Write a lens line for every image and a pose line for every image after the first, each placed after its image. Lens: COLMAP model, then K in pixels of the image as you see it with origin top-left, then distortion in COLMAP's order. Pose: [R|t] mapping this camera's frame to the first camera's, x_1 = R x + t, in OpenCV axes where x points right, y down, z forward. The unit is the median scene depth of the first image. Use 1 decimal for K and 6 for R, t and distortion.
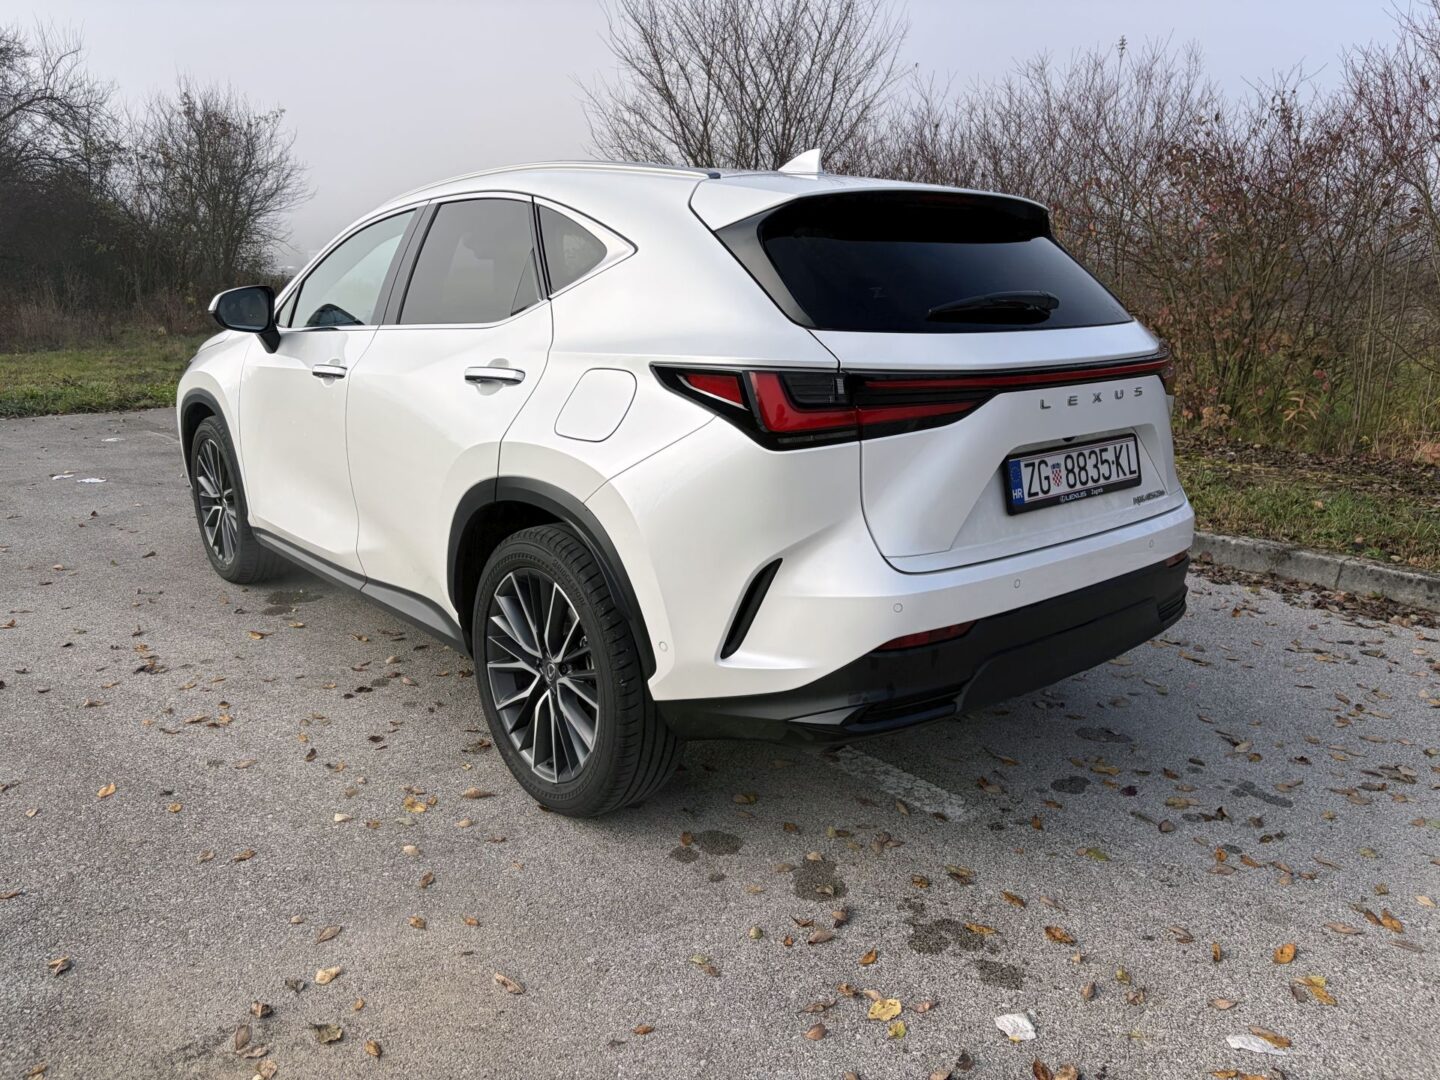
lens RADIAL K [[1116.1, 0, 720.1], [0, 1116.1, 554.4], [0, 0, 1]] dist [0.044469, -0.058985]
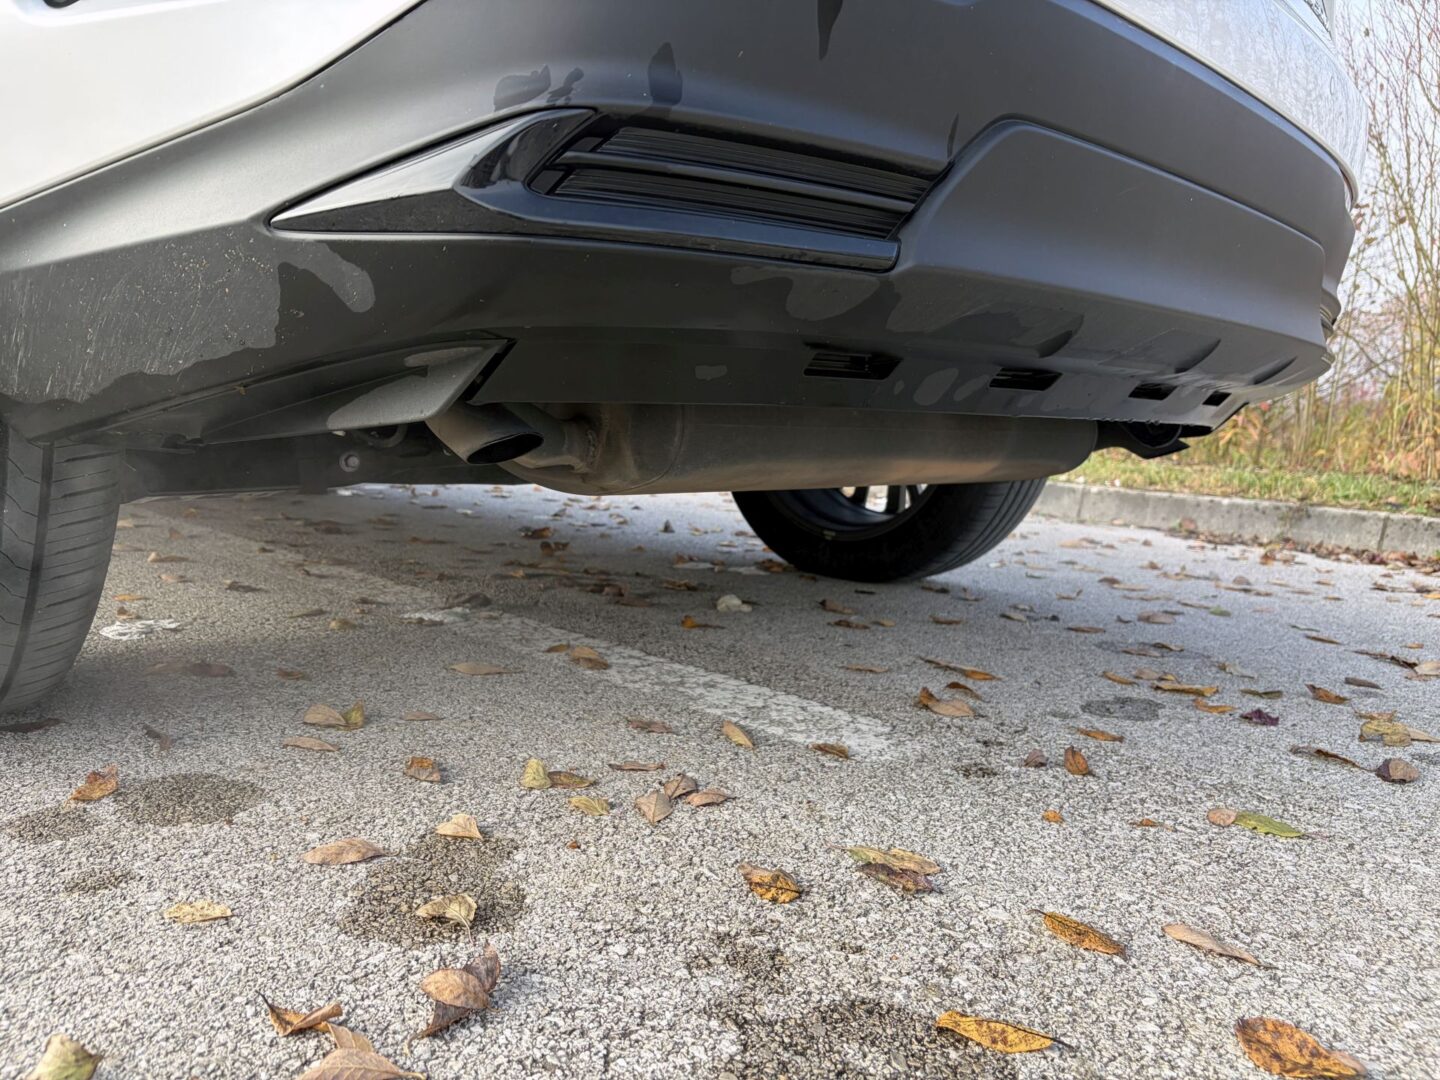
lens RADIAL K [[1116.1, 0, 719.5], [0, 1116.1, 544.0], [0, 0, 1]] dist [0.044469, -0.058985]
pose [[0.994389, 0.030384, 0.101331, 0.126302], [-0.017412, 0.991810, -0.126529, 0.231526], [-0.104346, 0.124055, 0.986774, 0.666740]]
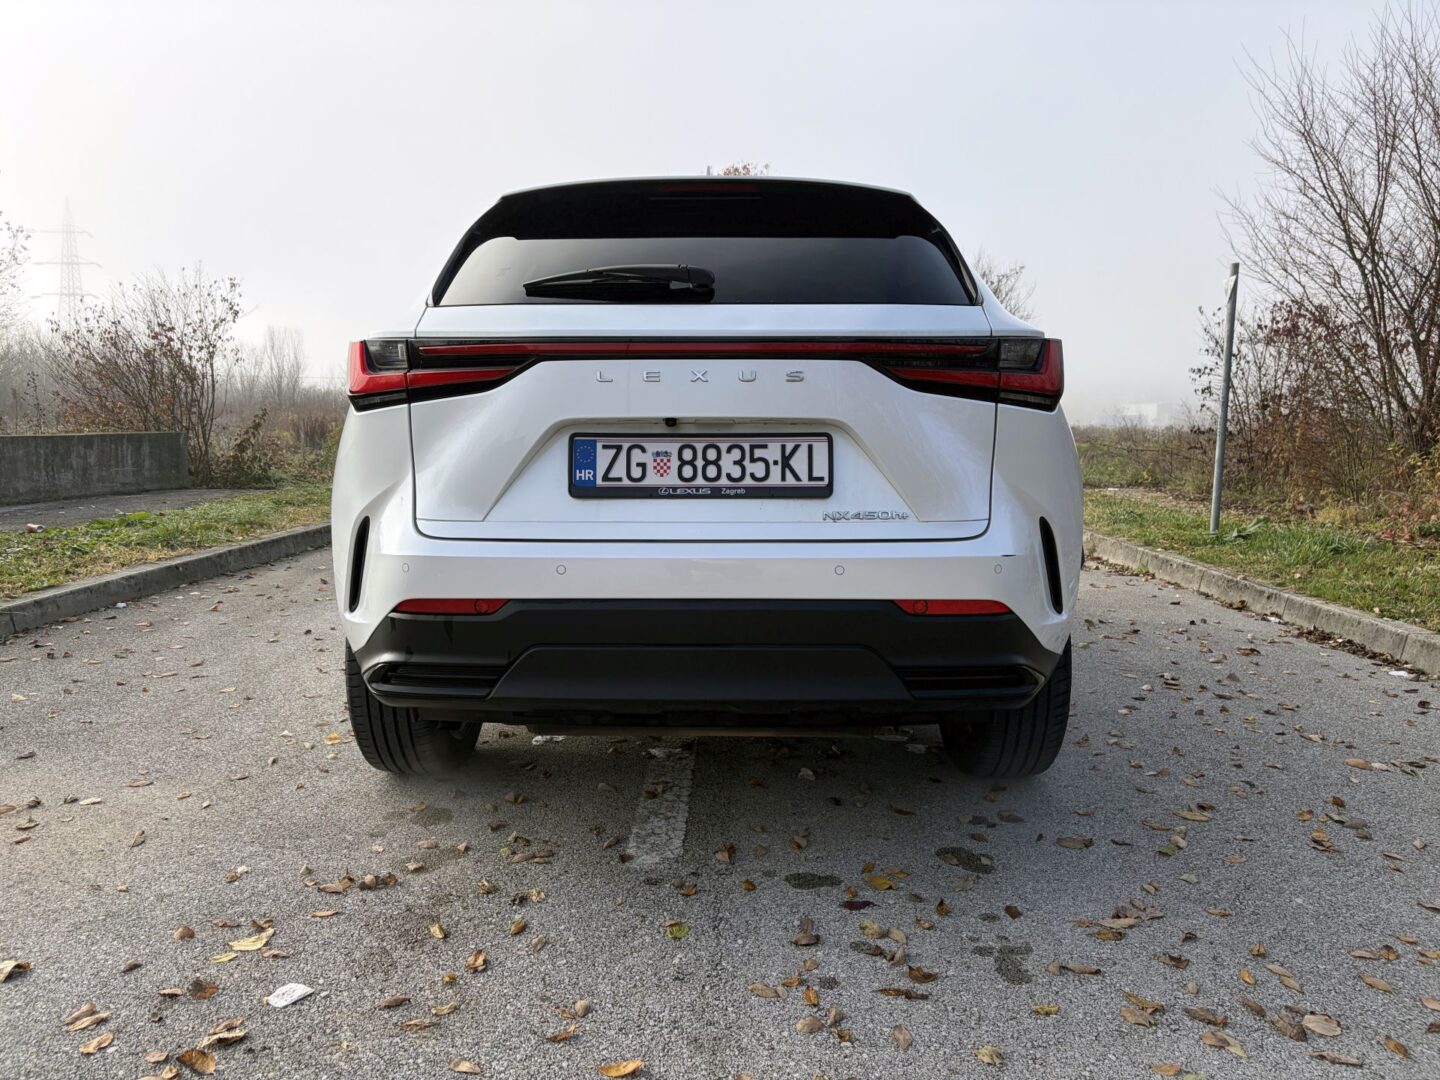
lens RADIAL K [[1116.1, 0, 716.7], [0, 1116.1, 534.7], [0, 0, 1]] dist [0.044469, -0.058985]
pose [[0.750927, 0.068226, -0.656852, 0.887535], [-0.169103, 0.981352, -0.091391, 0.055697], [0.638368, 0.179703, 0.748461, 0.363735]]
